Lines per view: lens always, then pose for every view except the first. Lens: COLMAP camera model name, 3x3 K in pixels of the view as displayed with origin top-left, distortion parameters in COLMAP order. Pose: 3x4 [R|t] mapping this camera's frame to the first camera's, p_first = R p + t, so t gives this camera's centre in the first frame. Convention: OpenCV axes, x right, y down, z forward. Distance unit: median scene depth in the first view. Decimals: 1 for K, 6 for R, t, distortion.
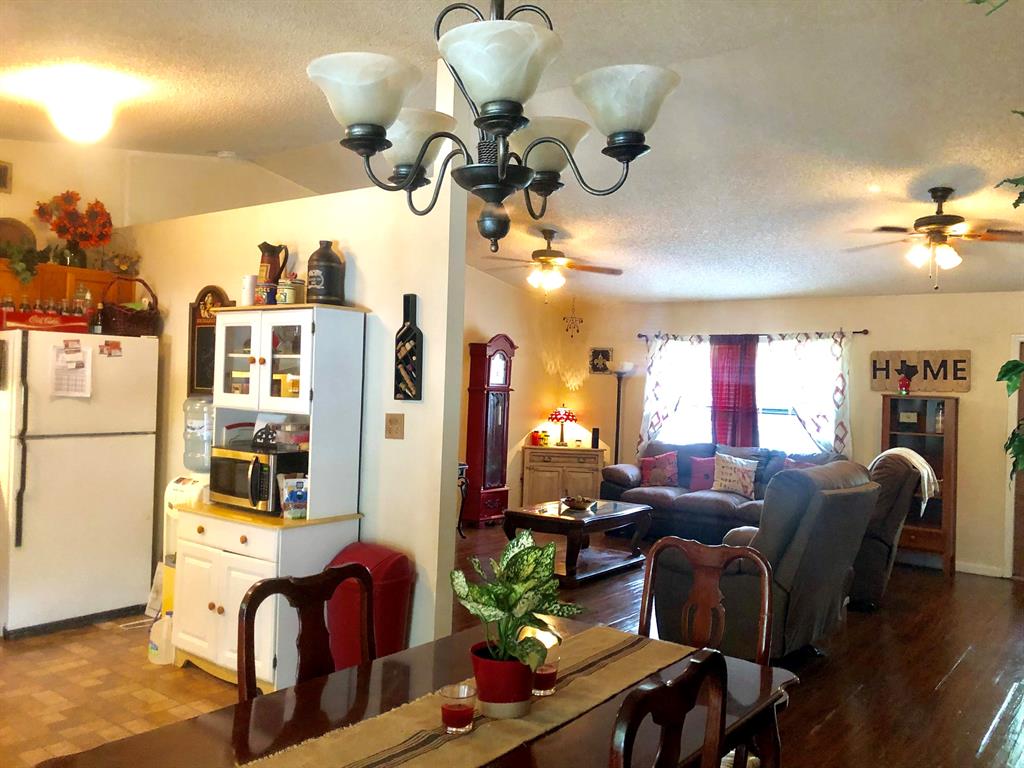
lens RADIAL K [[857.2, 0, 527.4], [0, 857.2, 379.5], [0, 0, 1]] dist [0.015290, -0.001853]
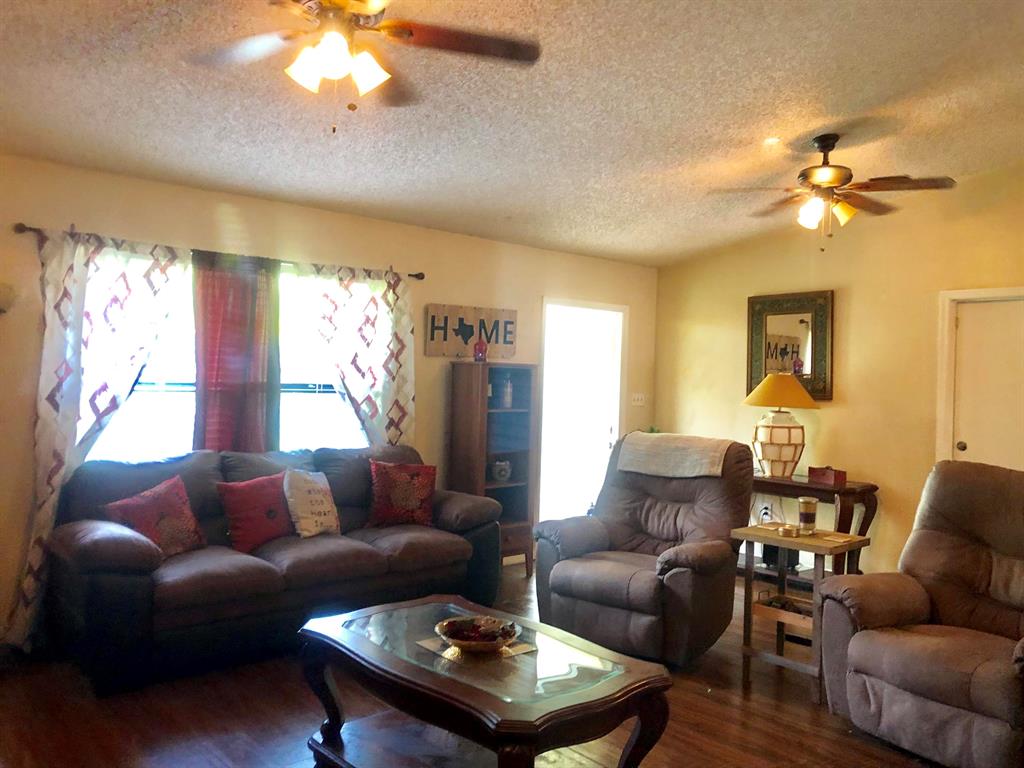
lens RADIAL K [[840.4, 0, 513.6], [0, 840.4, 382.0], [0, 0, 1]] dist [0.022114, -0.004316]
pose [[0.155010, -0.029469, 0.987473, -0.509378], [-0.021878, 0.999207, 0.033253, 0.015733], [-0.987671, -0.026759, 0.154243, 1.339169]]
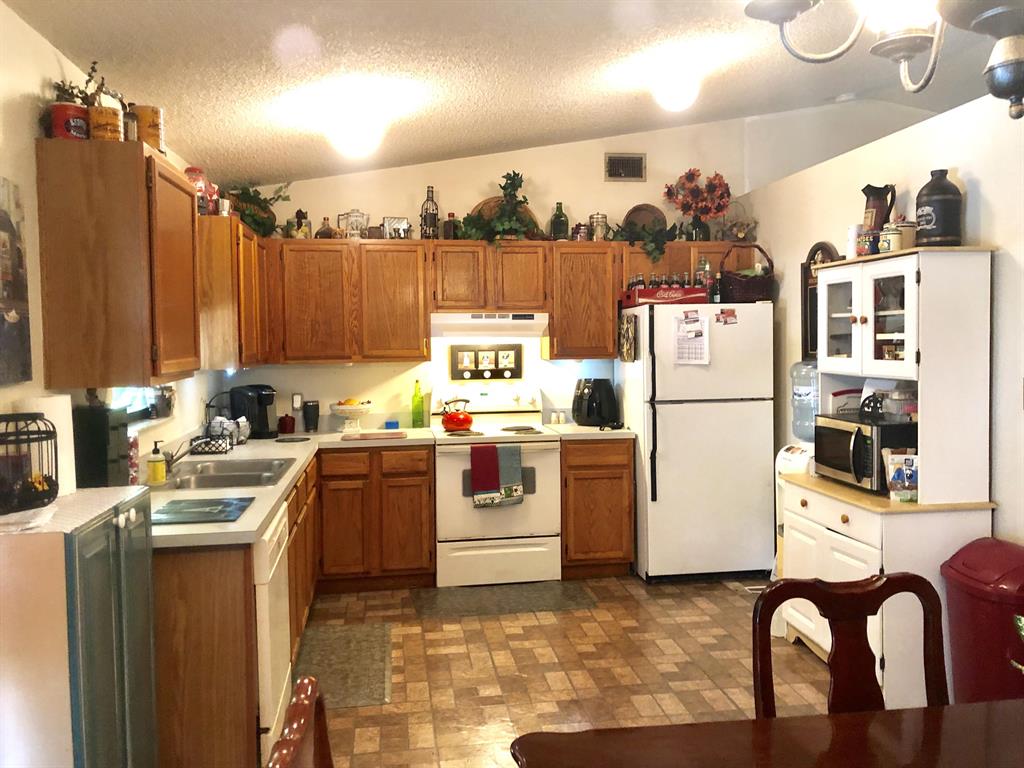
lens RADIAL K [[845.3, 0, 509.0], [0, 845.3, 375.3], [0, 0, 1]] dist [0.011625, 0.000400]
pose [[0.707602, -0.013694, -0.706478, 0.042782], [0.041236, 0.998909, 0.021939, 0.001254], [0.705407, -0.044656, 0.707395, 0.108856]]
